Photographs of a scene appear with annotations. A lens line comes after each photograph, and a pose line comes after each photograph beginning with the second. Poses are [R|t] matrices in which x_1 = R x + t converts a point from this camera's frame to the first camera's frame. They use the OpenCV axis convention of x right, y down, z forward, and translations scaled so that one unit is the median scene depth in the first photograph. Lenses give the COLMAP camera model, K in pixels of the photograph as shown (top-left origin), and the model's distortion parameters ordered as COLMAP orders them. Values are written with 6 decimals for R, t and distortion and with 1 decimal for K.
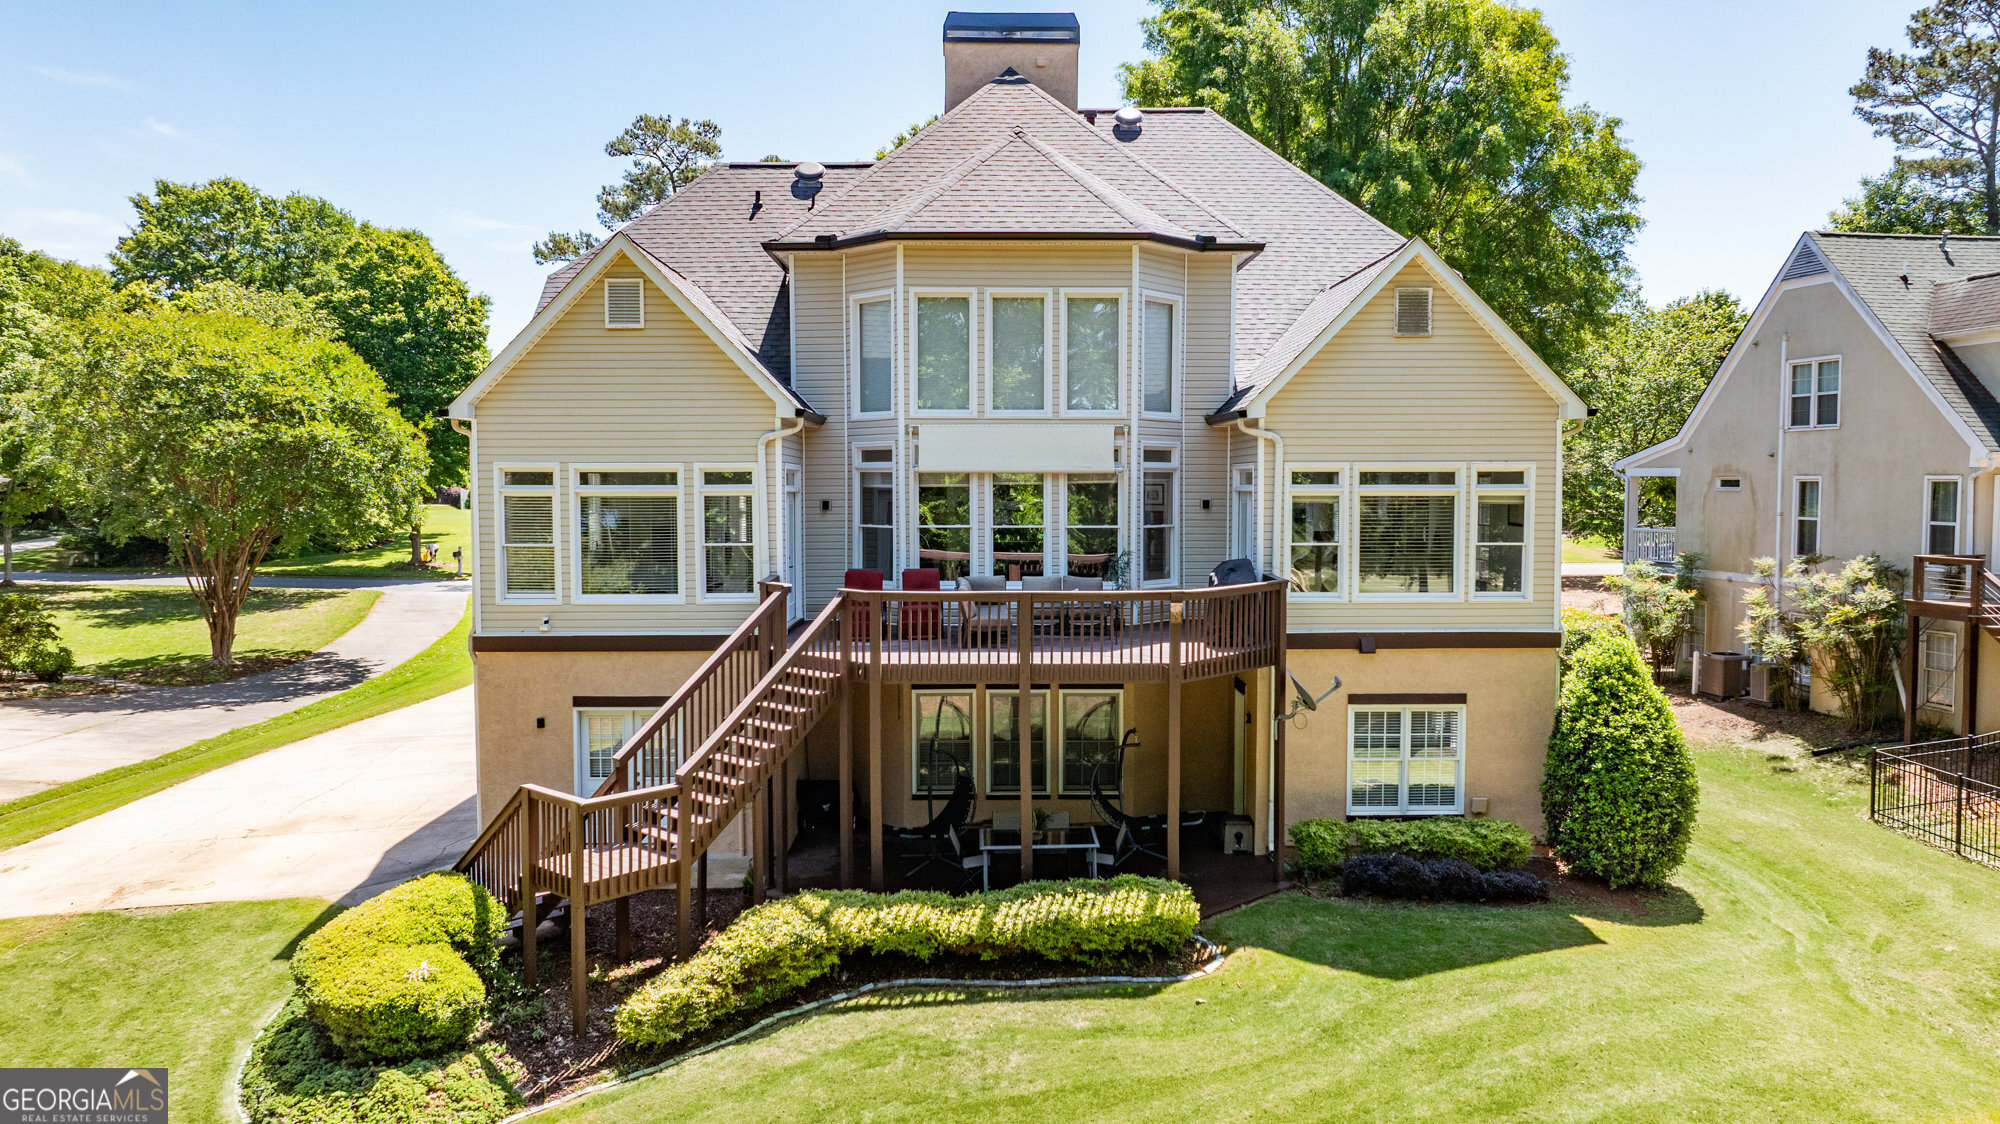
lens RADIAL K [[1397.2, 0, 1000.6], [0, 1397.2, 560.7], [0, 0, 1]] dist [-0.010913, 0.001804]
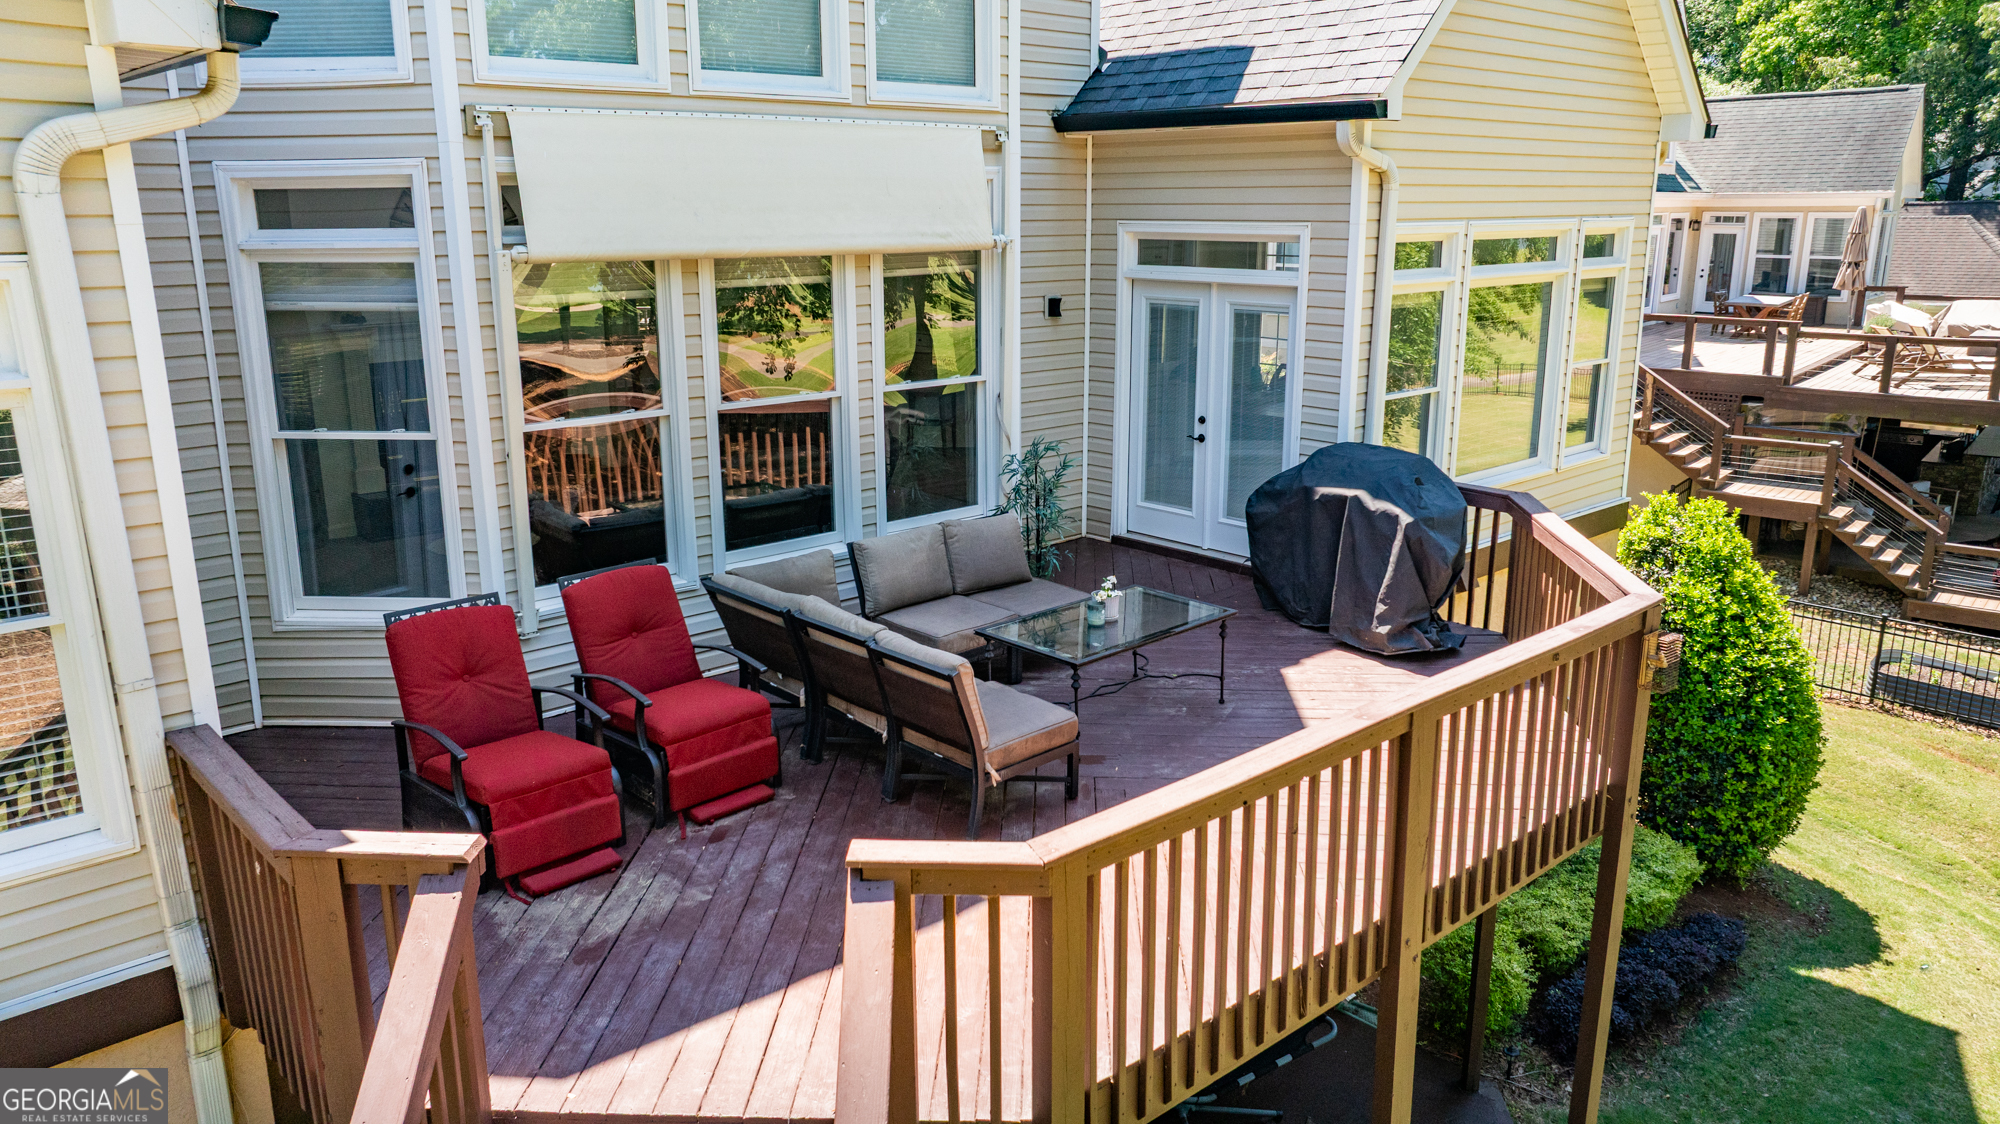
lens RADIAL K [[1397.2, 0, 1000.7], [0, 1397.2, 562.0], [0, 0, 1]] dist [-0.010913, 0.001804]
pose [[0.751641, -0.168422, 0.637707, -0.191692], [0.040747, 0.976859, 0.209967, -0.058819], [-0.658312, -0.131836, 0.741110, 0.682443]]
